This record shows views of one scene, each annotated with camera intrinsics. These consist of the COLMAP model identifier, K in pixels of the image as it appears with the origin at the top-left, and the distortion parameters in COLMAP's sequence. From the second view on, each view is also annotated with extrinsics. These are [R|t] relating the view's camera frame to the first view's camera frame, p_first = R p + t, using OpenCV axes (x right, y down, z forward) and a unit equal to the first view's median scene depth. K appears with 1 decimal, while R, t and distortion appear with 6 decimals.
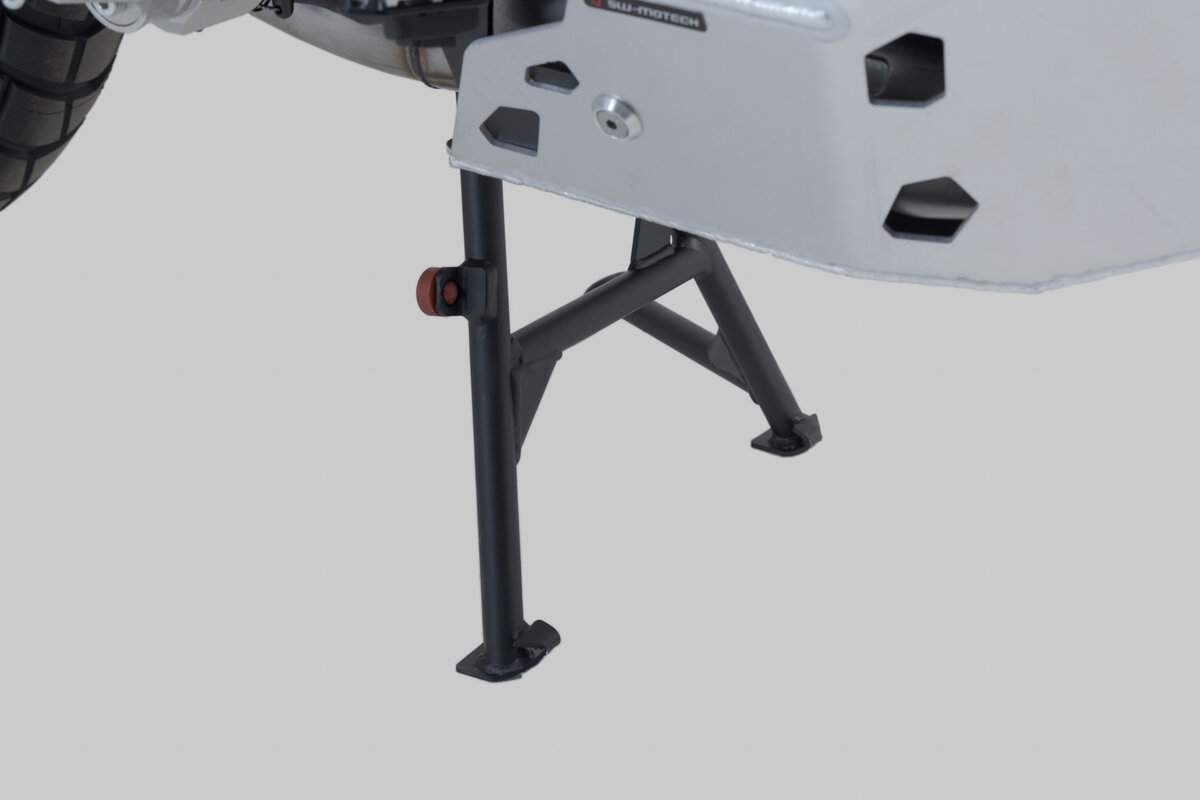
lens RADIAL K [[2510.7, 0, 648.6], [0, 2510.7, 418.1], [0, 0, 1]] dist [0.045381, -0.163455]
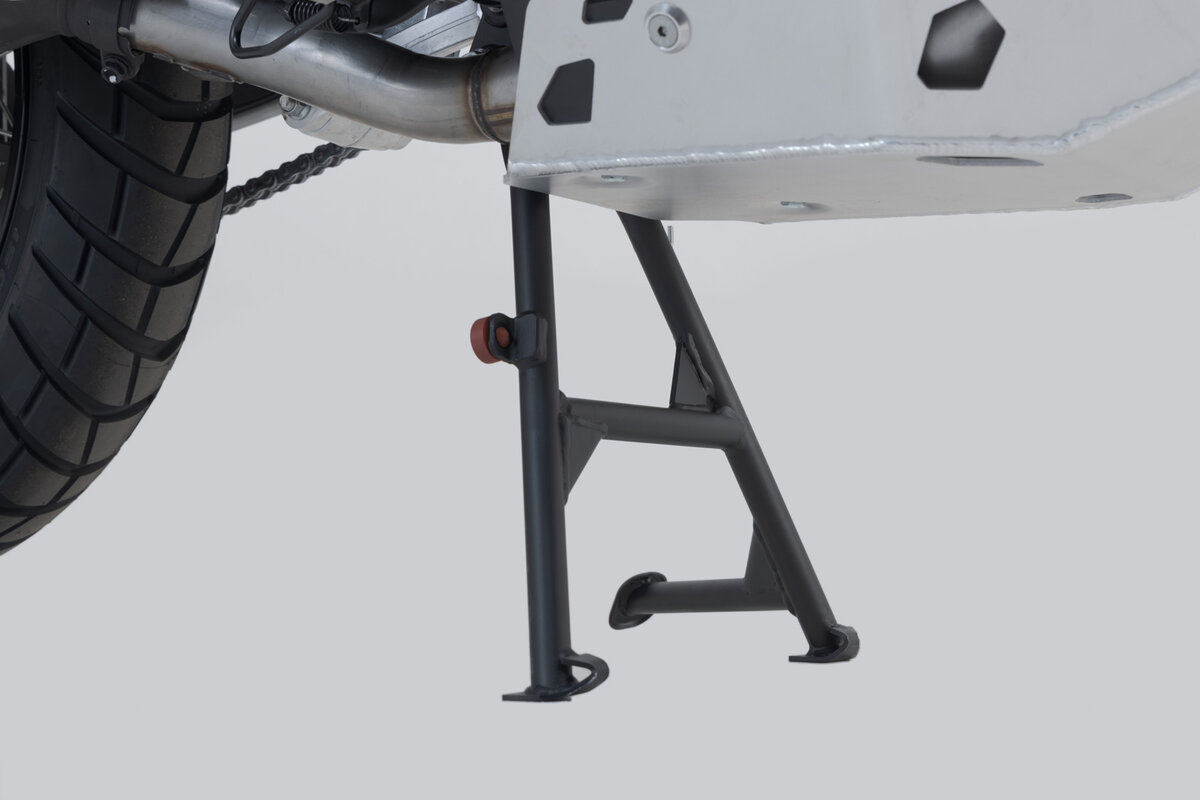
lens RADIAL K [[2426.5, 0, 600.0], [0, 2426.5, 400.0], [0, 0, 1]] dist [0.026076, -0.254446]
pose [[0.999877, -0.013951, -0.007162, -0.031191], [0.008693, 0.873203, -0.487278, 0.460658], [0.013052, 0.487156, 0.873217, 0.129819]]
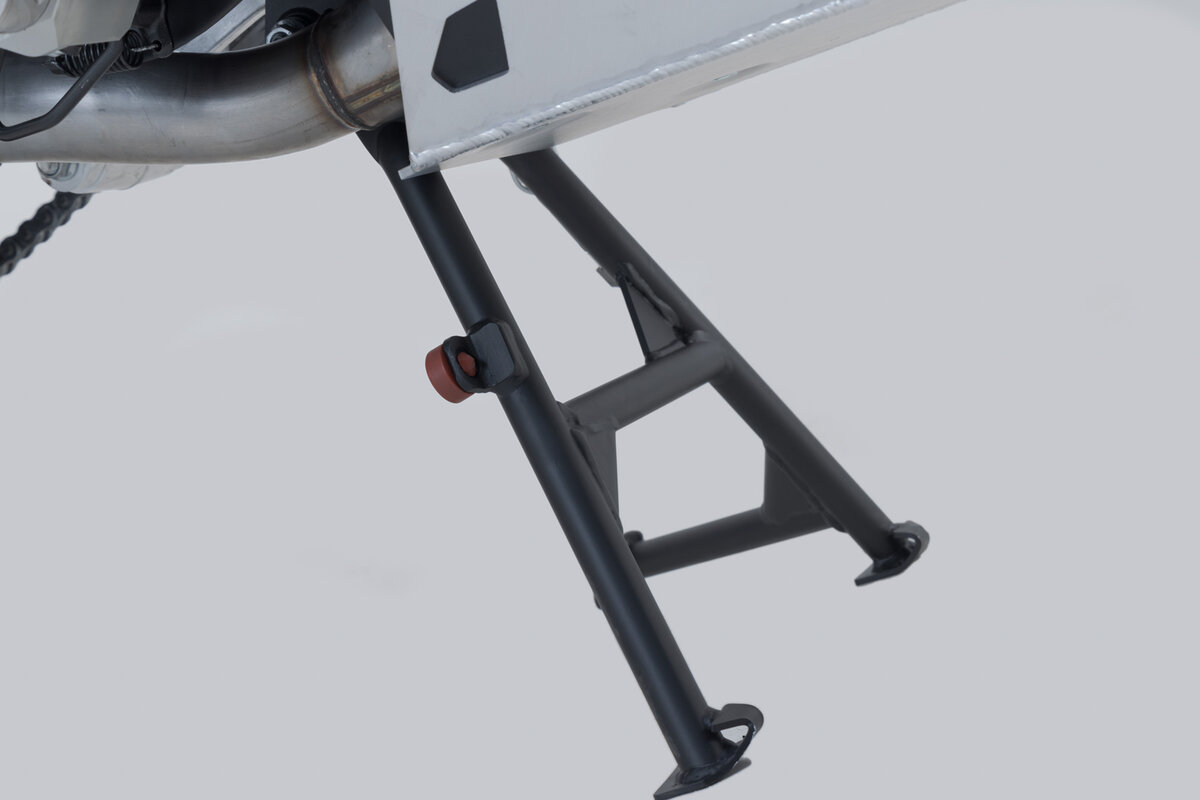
lens RADIAL K [[2426.5, 0, 600.0], [0, 2426.5, 400.0], [0, 0, 1]] dist [0.026076, -0.254446]
pose [[0.917451, -0.369700, 0.146989, -0.157972], [0.397603, 0.839017, -0.371432, 0.268322], [0.013992, 0.399214, 0.916751, 0.276593]]
